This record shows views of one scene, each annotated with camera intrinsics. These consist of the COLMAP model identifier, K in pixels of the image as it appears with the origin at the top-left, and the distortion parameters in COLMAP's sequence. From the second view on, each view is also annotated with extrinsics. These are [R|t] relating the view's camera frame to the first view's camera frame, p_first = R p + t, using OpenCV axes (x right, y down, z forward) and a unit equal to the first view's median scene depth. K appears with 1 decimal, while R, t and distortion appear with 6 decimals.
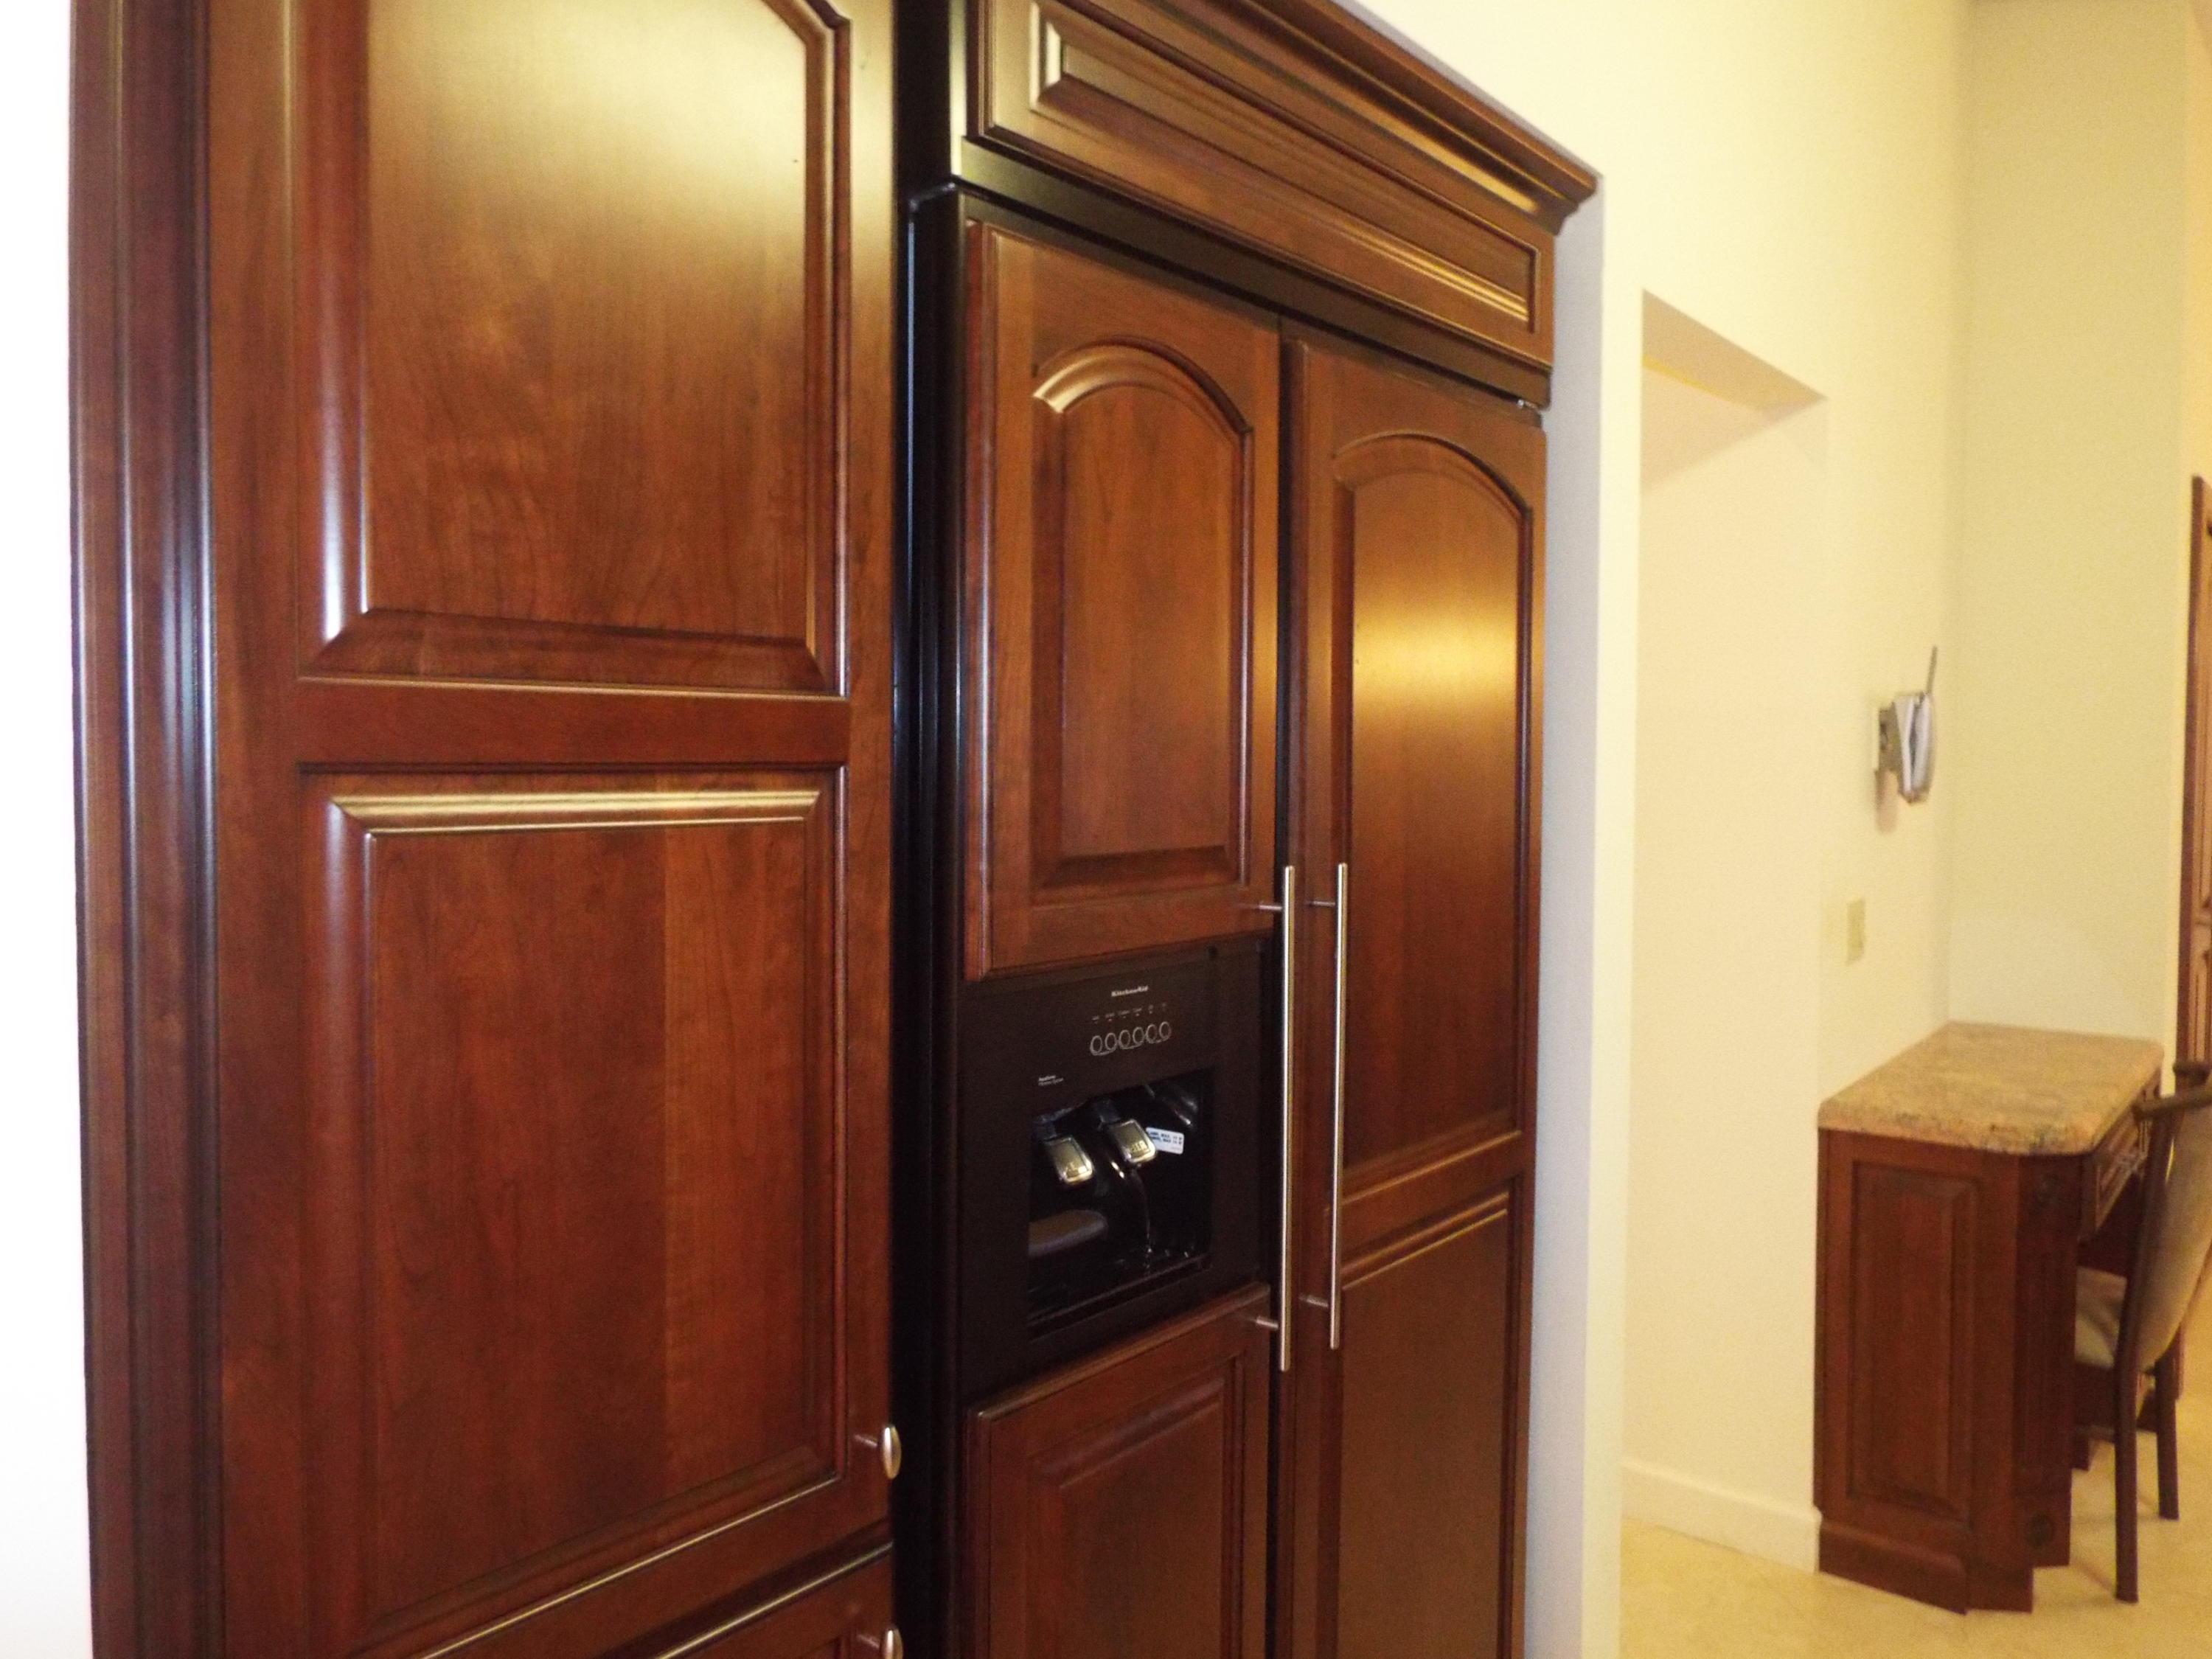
lens RADIAL K [[1585.2, 0, 1100.8], [0, 1585.2, 823.4], [0, 0, 1]] dist [-0.032276, -0.000945]
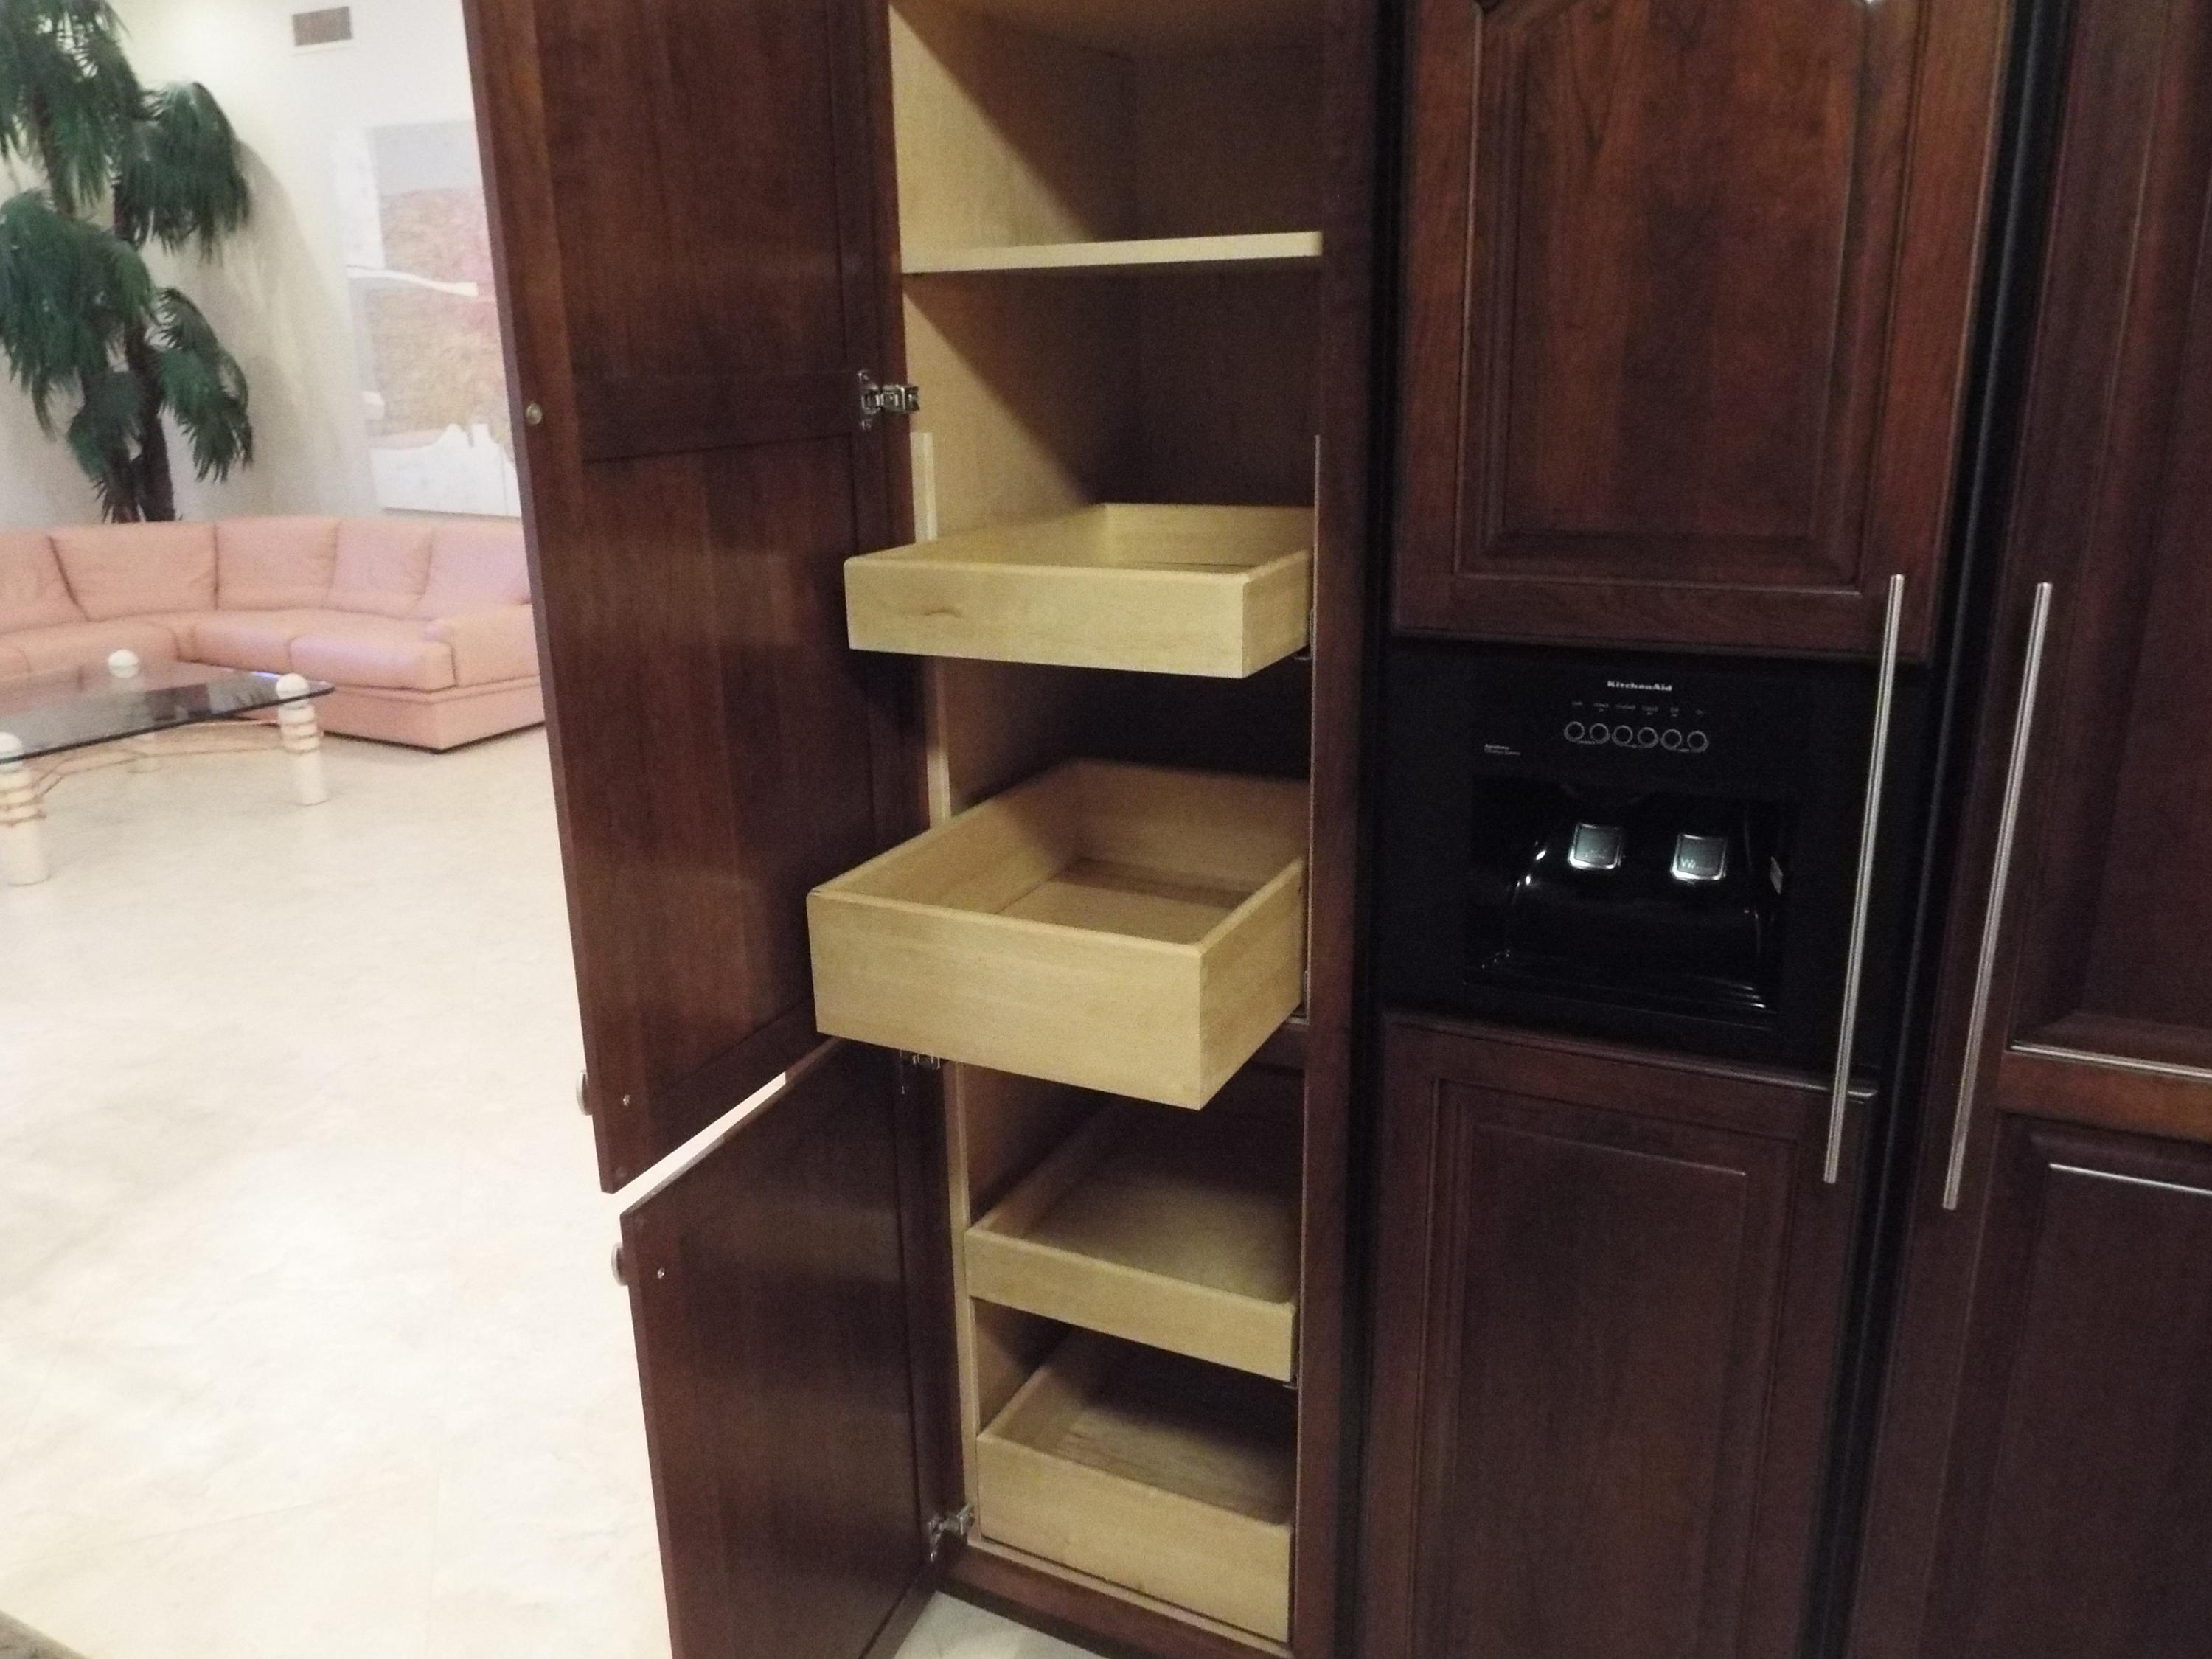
lens RADIAL K [[1585.2, 0, 1100.8], [0, 1585.2, 823.4], [0, 0, 1]] dist [-0.032276, -0.000945]
pose [[0.250591, 0.262306, -0.931880, 0.827521], [-0.018201, 0.963700, 0.266368, -0.055772], [0.967922, -0.049788, 0.246269, 0.480859]]
